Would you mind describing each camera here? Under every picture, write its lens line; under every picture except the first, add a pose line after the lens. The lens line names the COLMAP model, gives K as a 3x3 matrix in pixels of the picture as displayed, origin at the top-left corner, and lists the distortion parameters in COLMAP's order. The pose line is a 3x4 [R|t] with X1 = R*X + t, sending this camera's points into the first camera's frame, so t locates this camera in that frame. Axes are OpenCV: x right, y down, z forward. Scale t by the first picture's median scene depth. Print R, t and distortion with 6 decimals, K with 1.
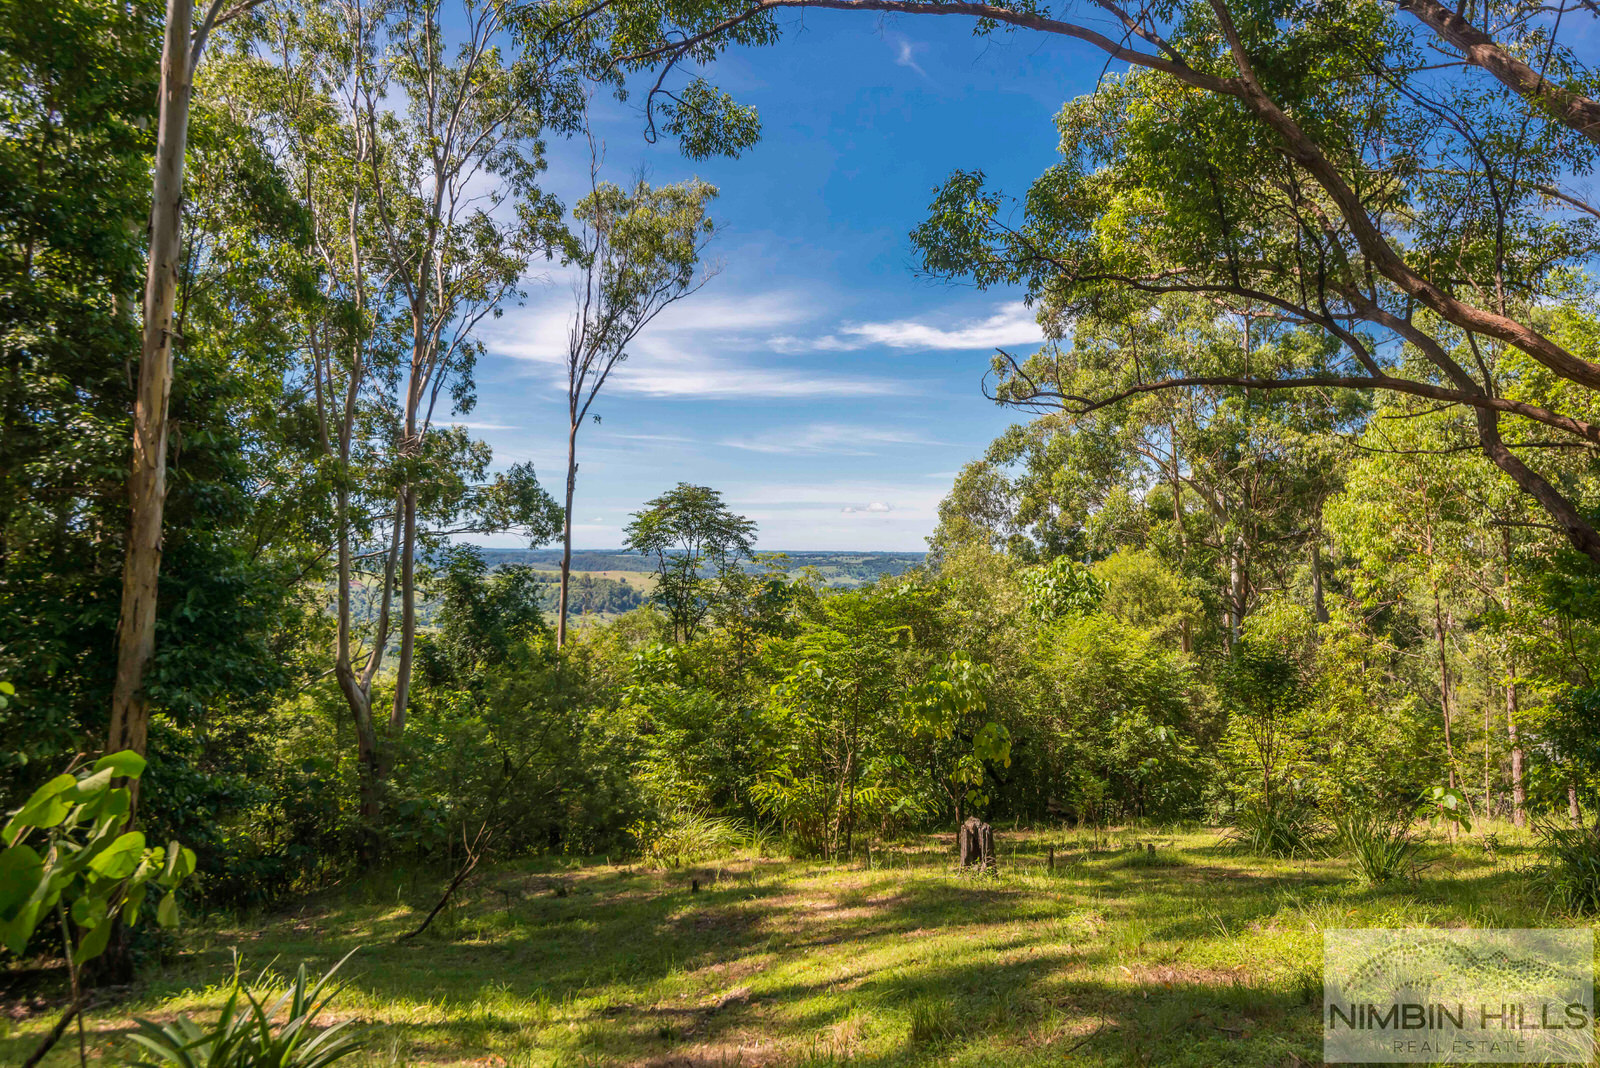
lens RADIAL K [[1017.9, 0, 800.0], [0, 1017.9, 534.0], [0, 0, 1]] dist [0.029602, -0.000403]
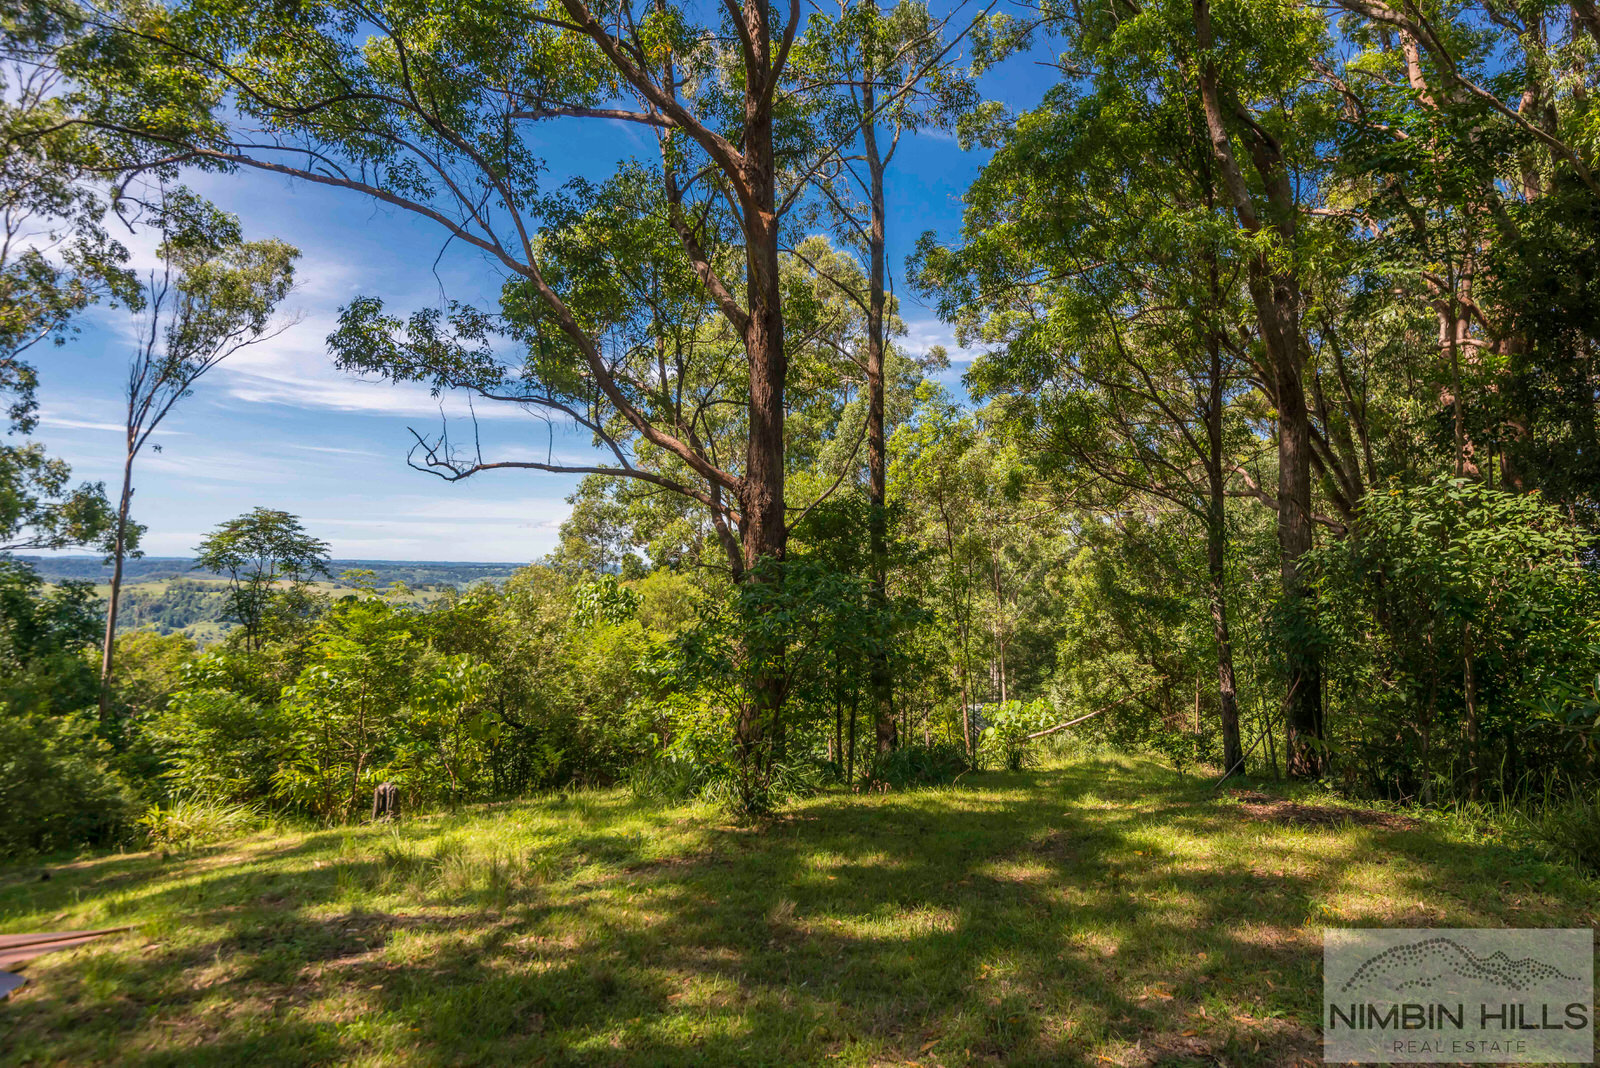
lens RADIAL K [[893.1, 0, 800.0], [0, 893.1, 534.0], [0, 0, 1]] dist [-0.005977, -0.000174]
pose [[0.944052, 0.020615, 0.329151, 0.126379], [-0.015286, 0.999707, -0.018768, -0.012108], [-0.329441, 0.012687, 0.944091, -0.114312]]
